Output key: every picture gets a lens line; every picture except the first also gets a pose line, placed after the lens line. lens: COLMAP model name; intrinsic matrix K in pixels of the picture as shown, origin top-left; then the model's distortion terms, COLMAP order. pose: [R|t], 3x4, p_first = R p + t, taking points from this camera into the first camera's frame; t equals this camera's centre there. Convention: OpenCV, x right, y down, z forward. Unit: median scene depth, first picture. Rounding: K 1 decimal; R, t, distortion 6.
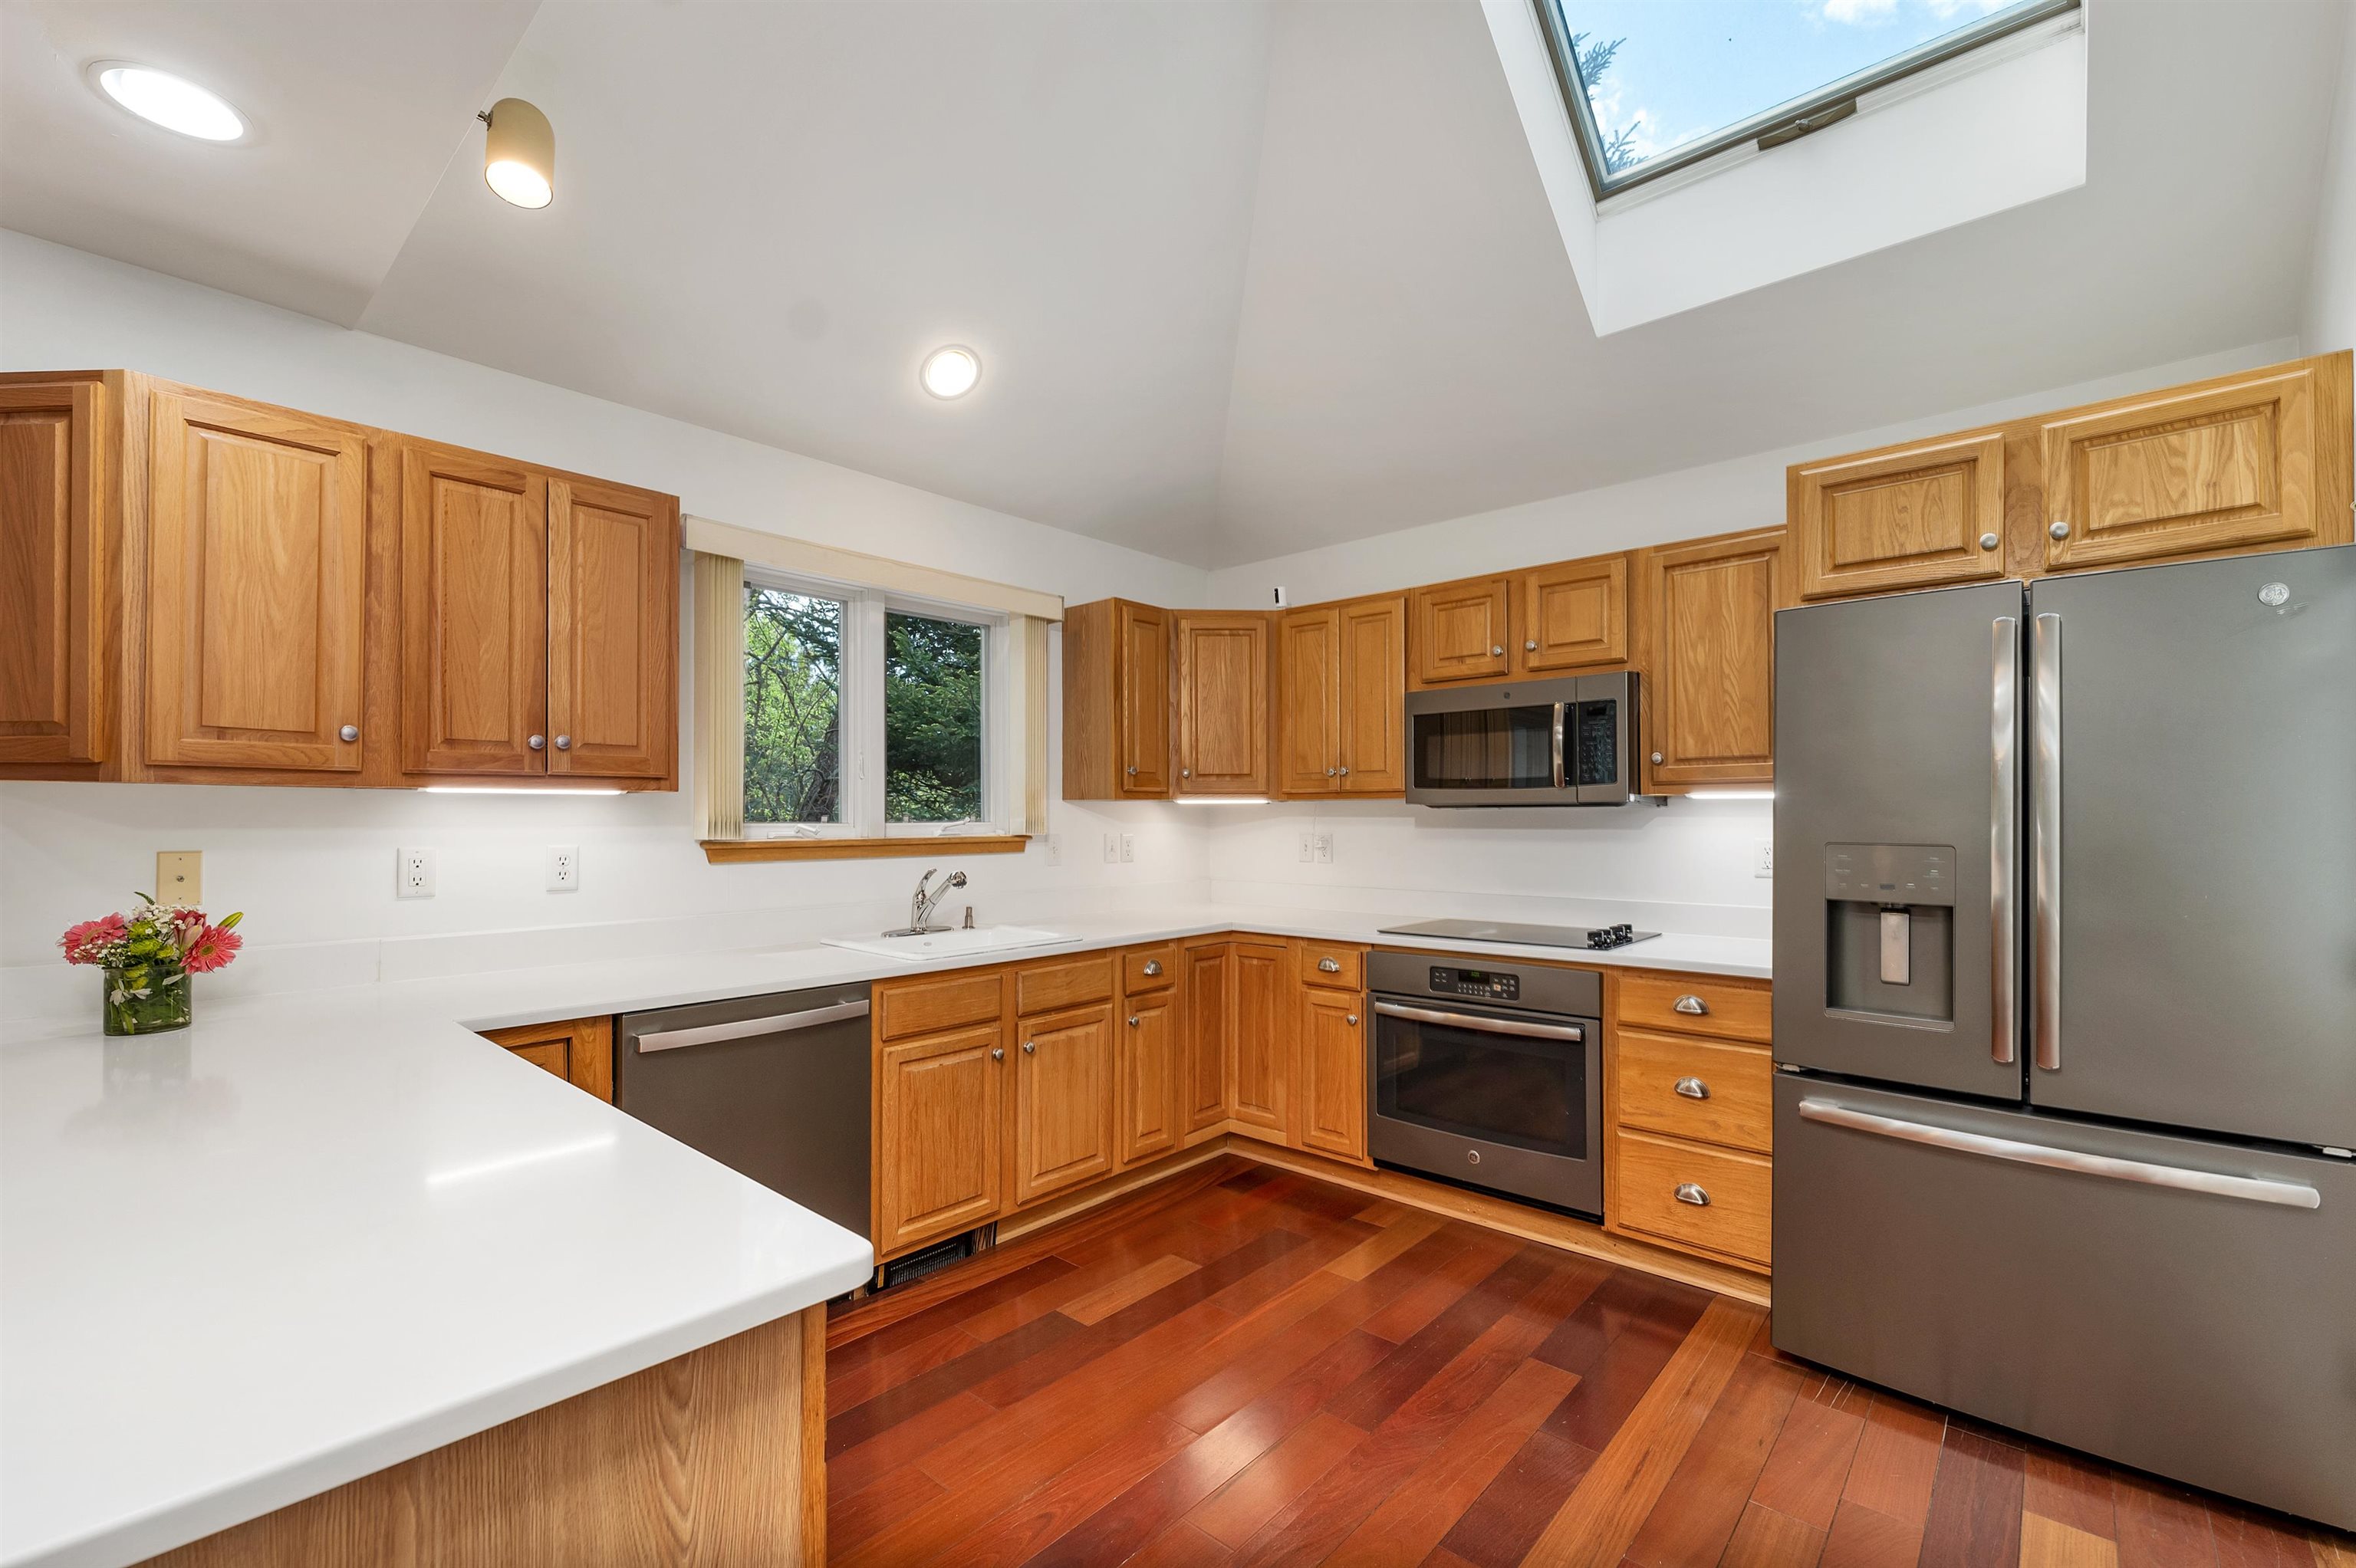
lens RADIAL K [[971.9, 0, 1235.6], [0, 971.9, 811.3], [0, 0, 1]] dist [0.000110, 0.000049]
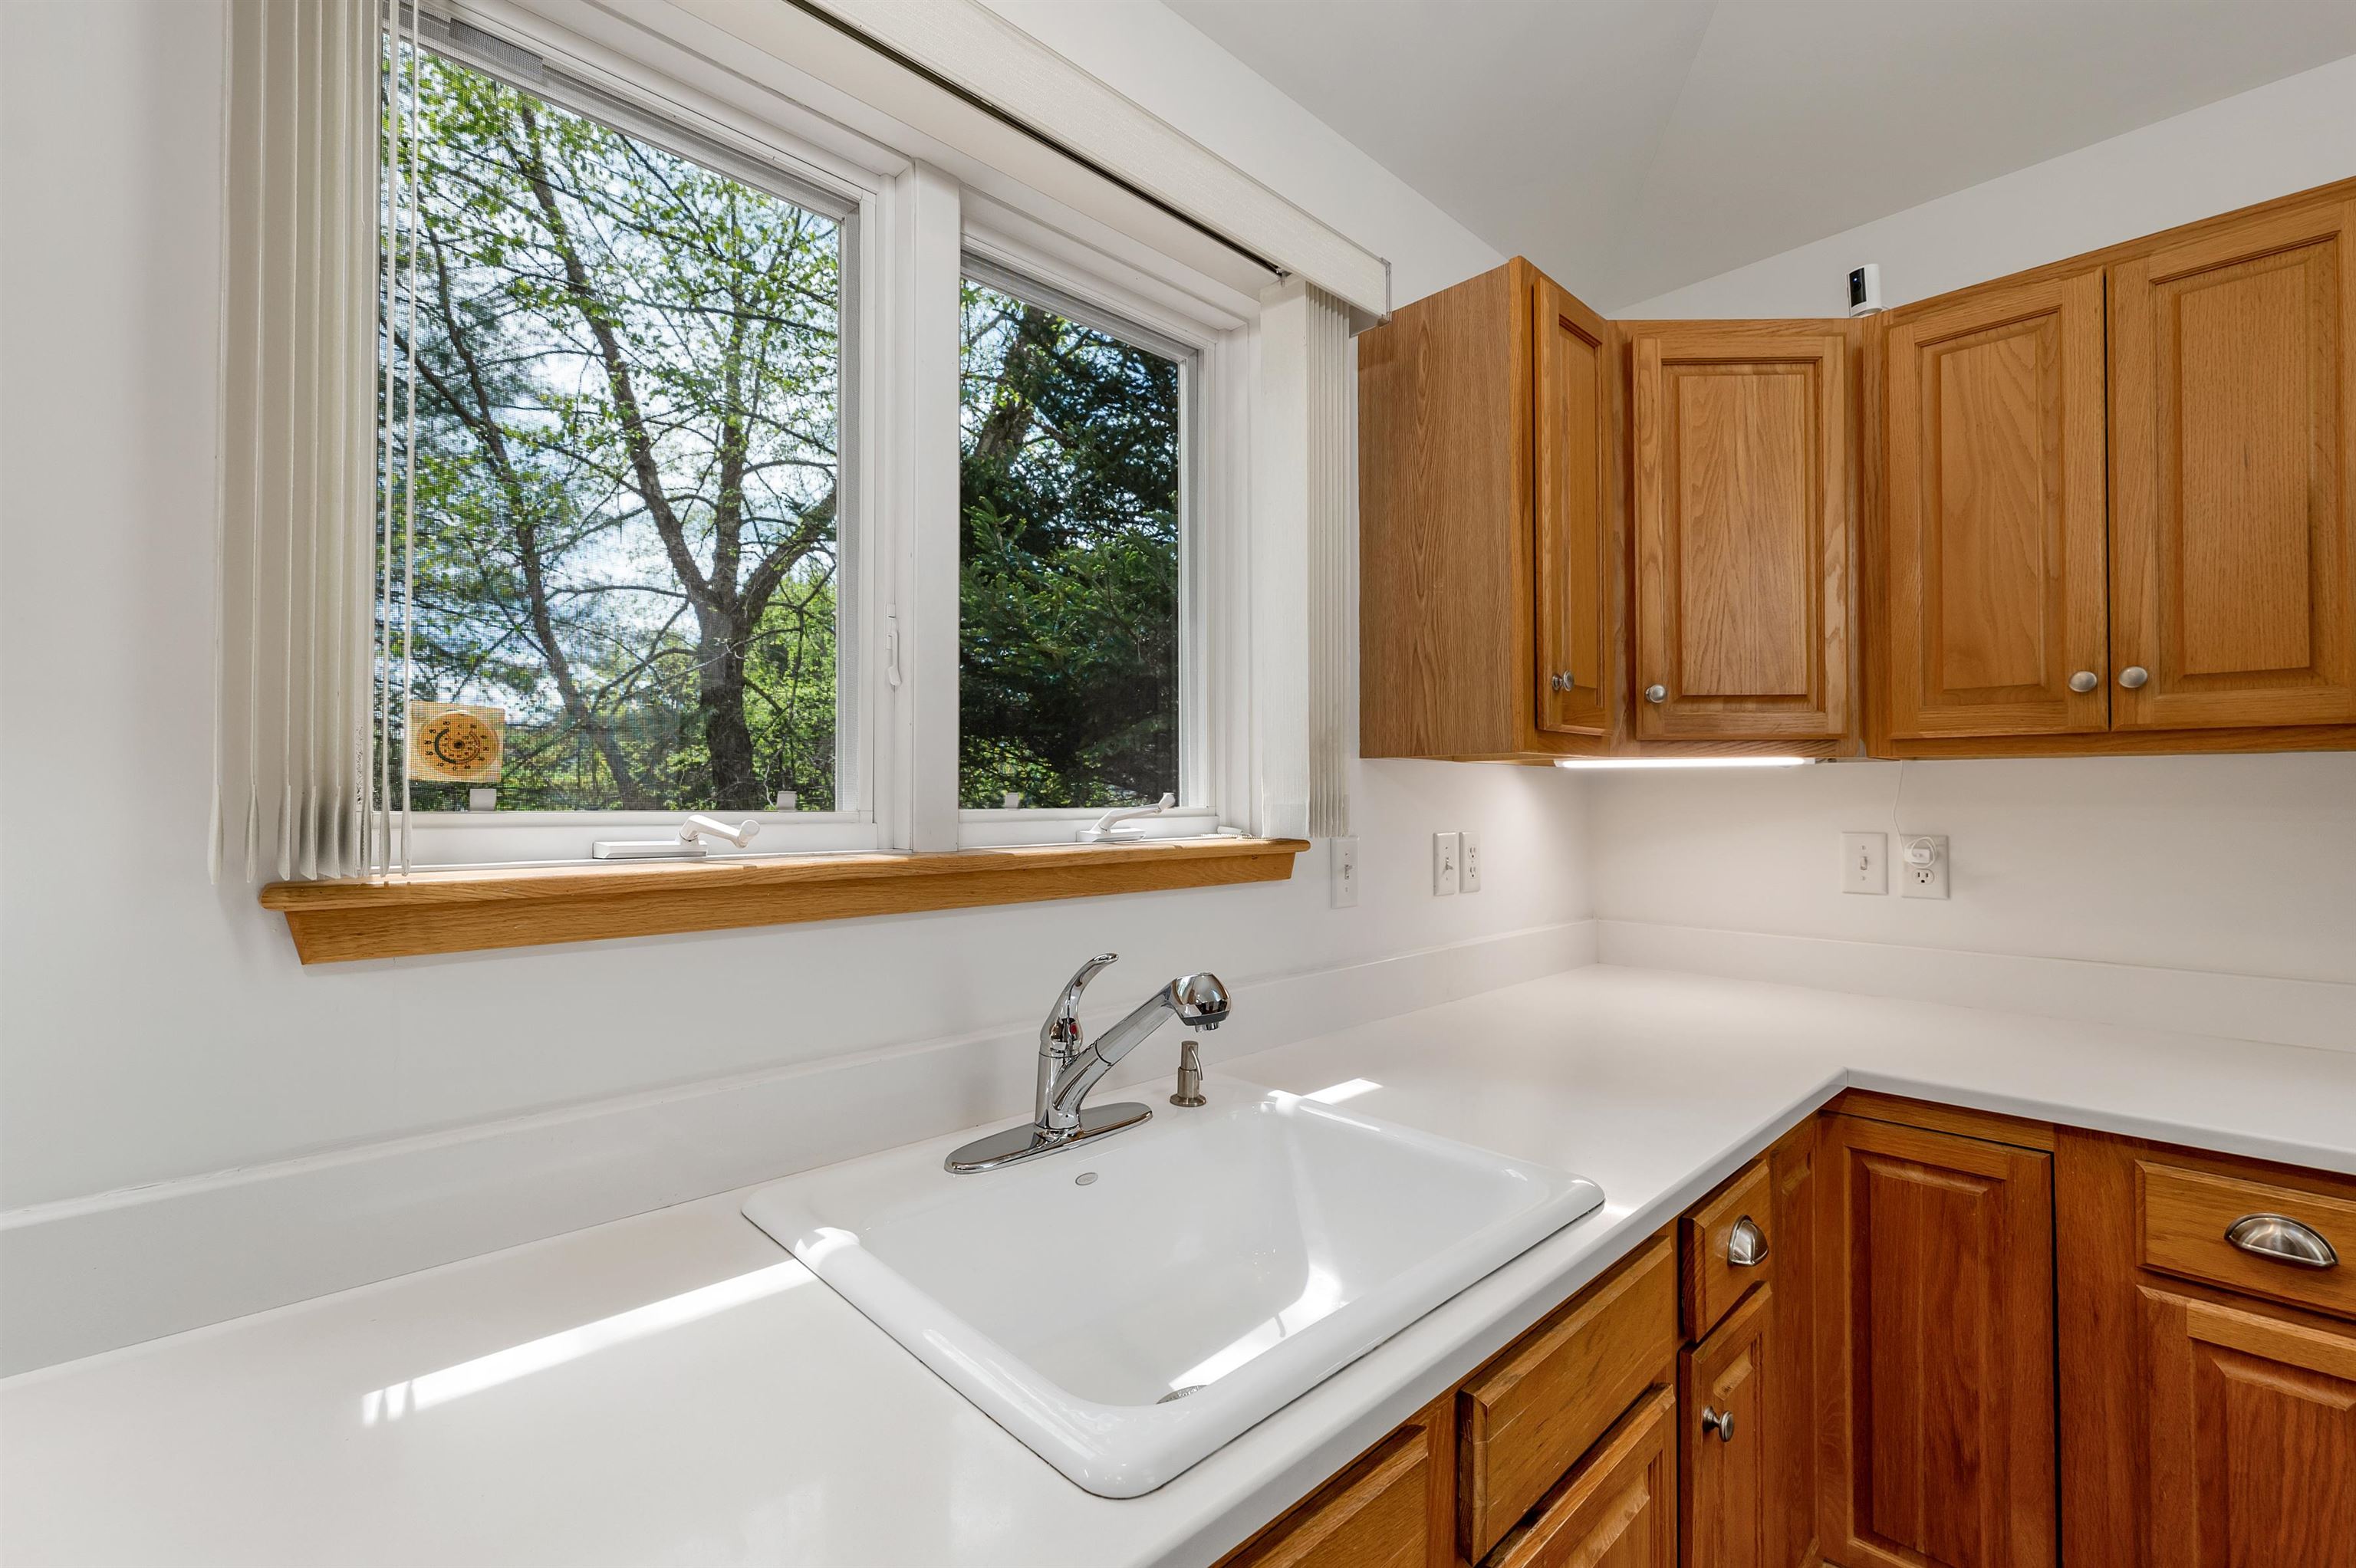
lens RADIAL K [[963.1, 0, 1209.9], [0, 963.1, 788.1], [0, 0, 1]] dist [-0.011969, 0.000004]
pose [[0.996287, 0.000383, -0.086097, -0.261684], [-0.000888, 0.999983, -0.005825, 0.005972], [0.086094, 0.005880, 0.996270, 0.705406]]
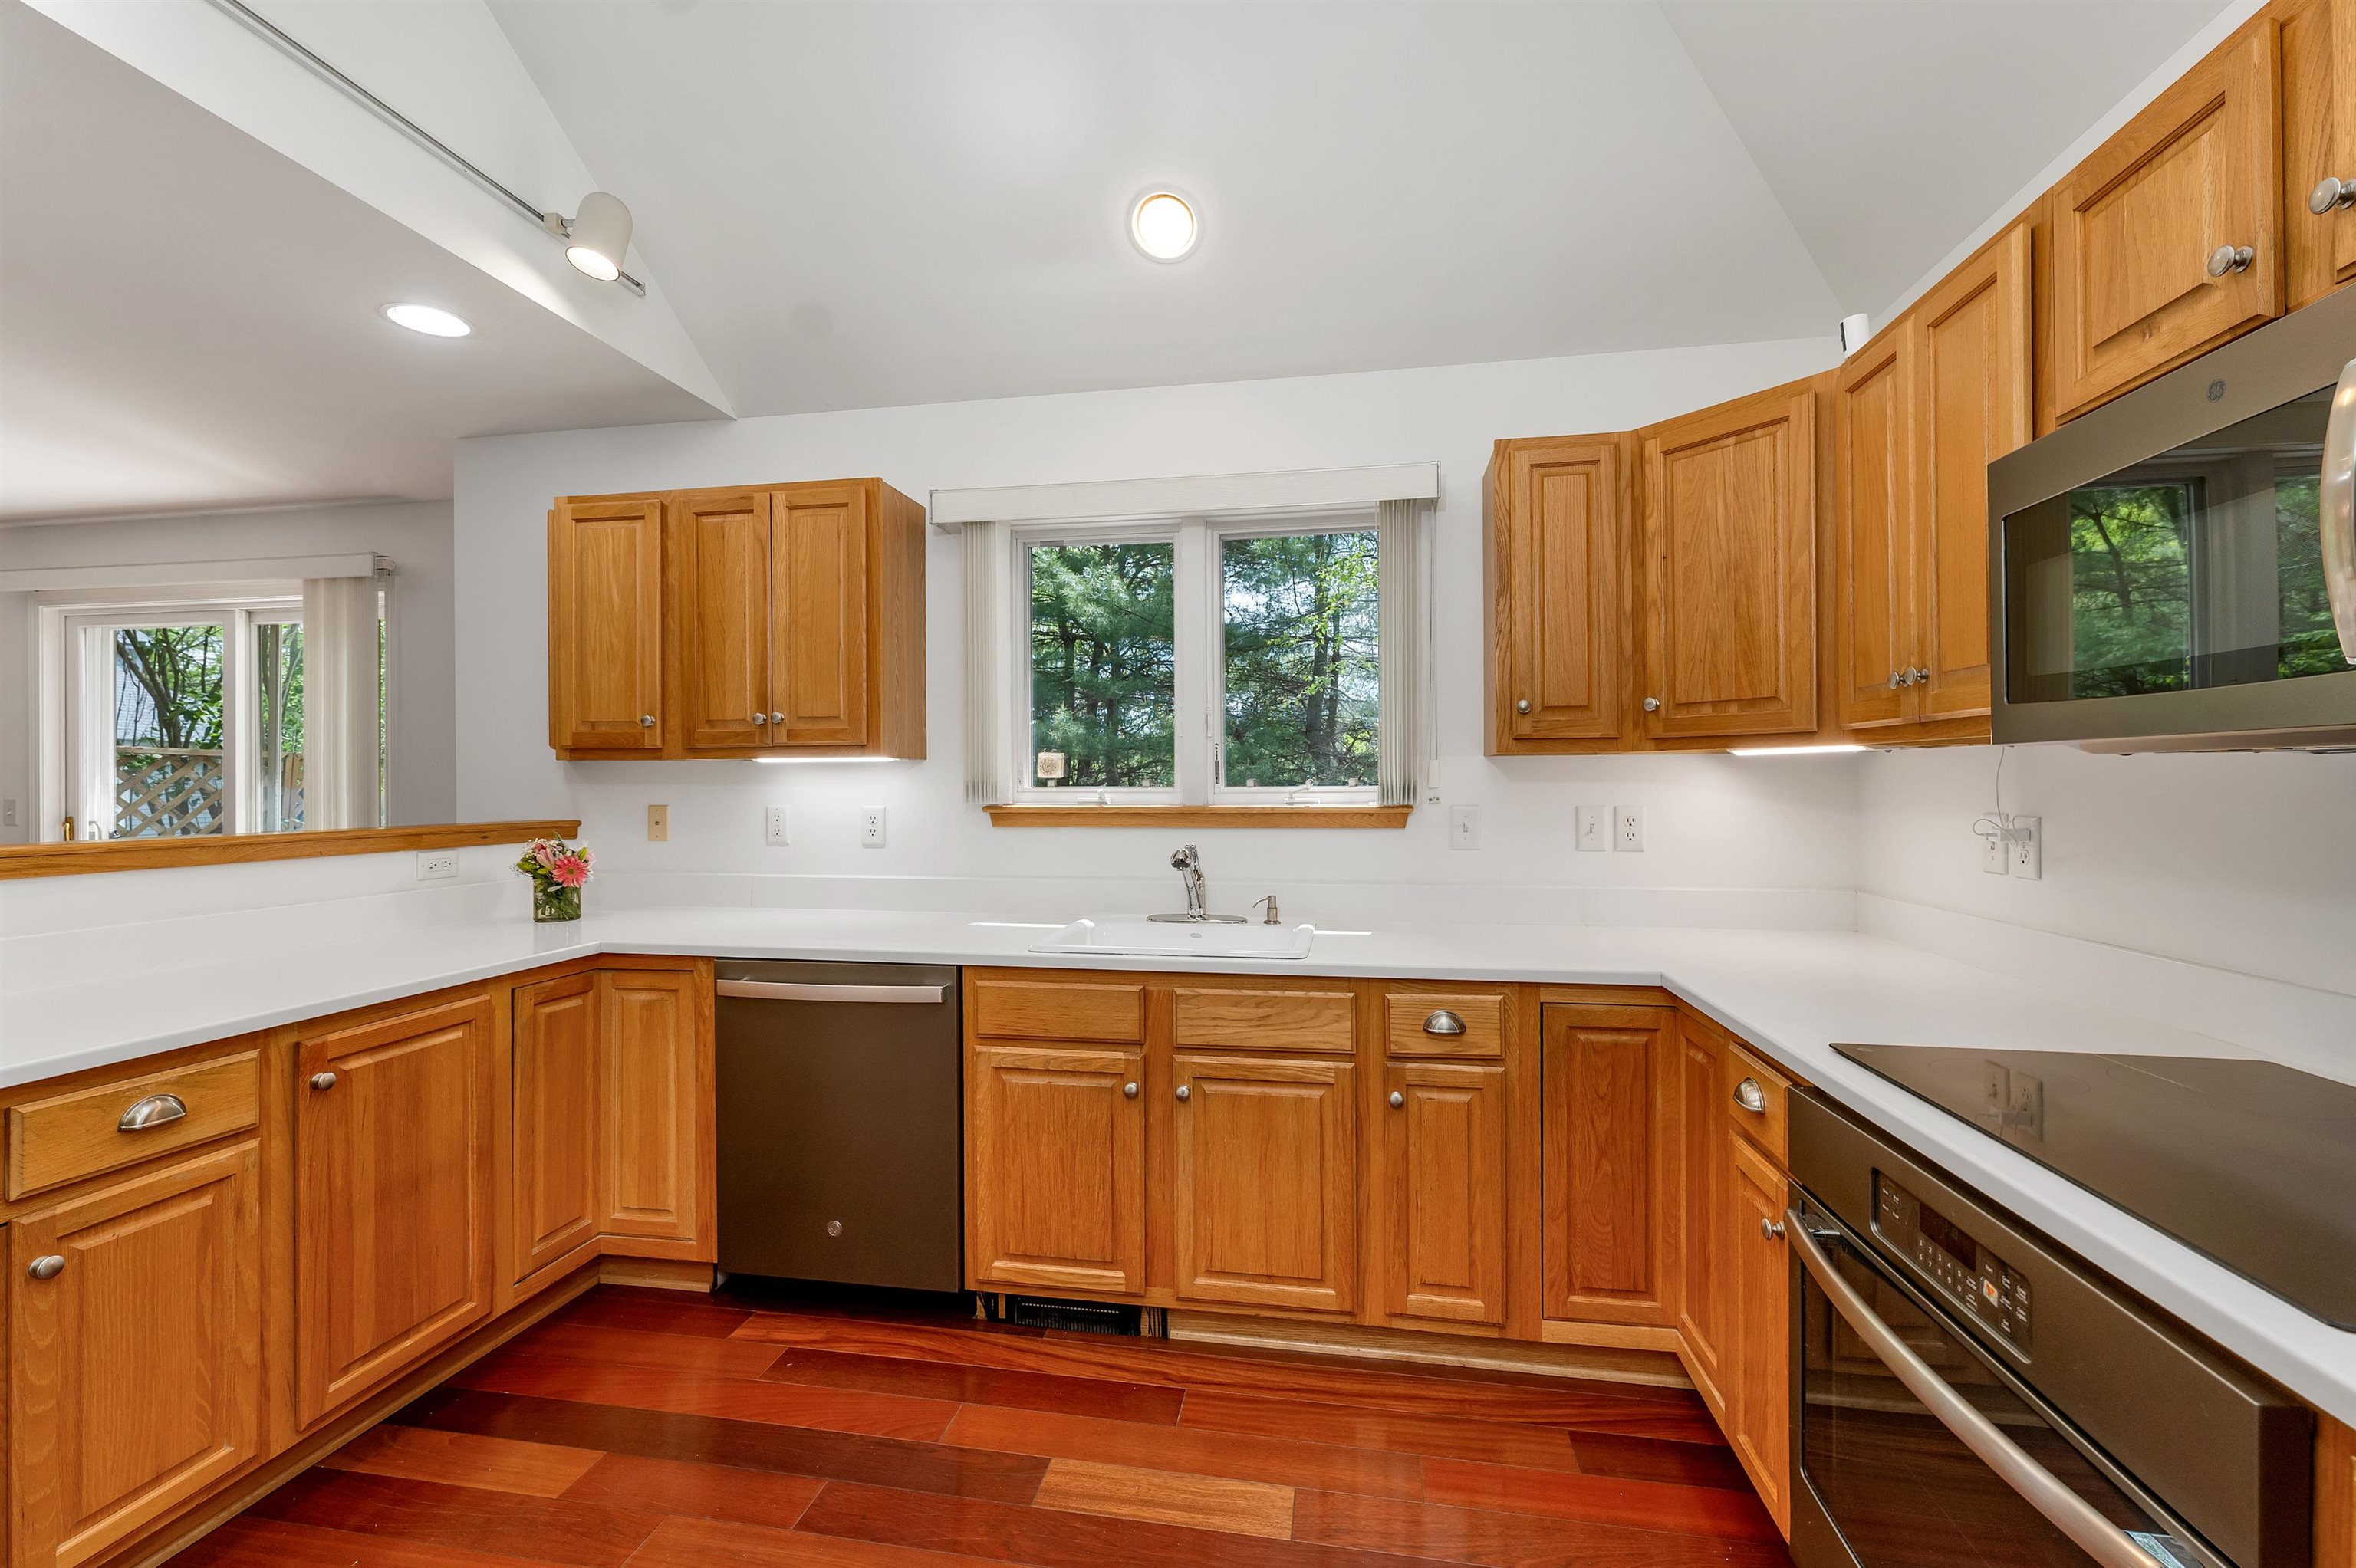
lens RADIAL K [[1014.9, 0, 1221.9], [0, 1014.9, 780.7], [0, 0, 1]] dist [0.000174, -0.000175]
pose [[0.502119, -0.001072, -0.864798, 0.435421], [0.007625, 0.999966, 0.003187, 0.003354], [0.864765, -0.008194, 0.502110, 0.593905]]
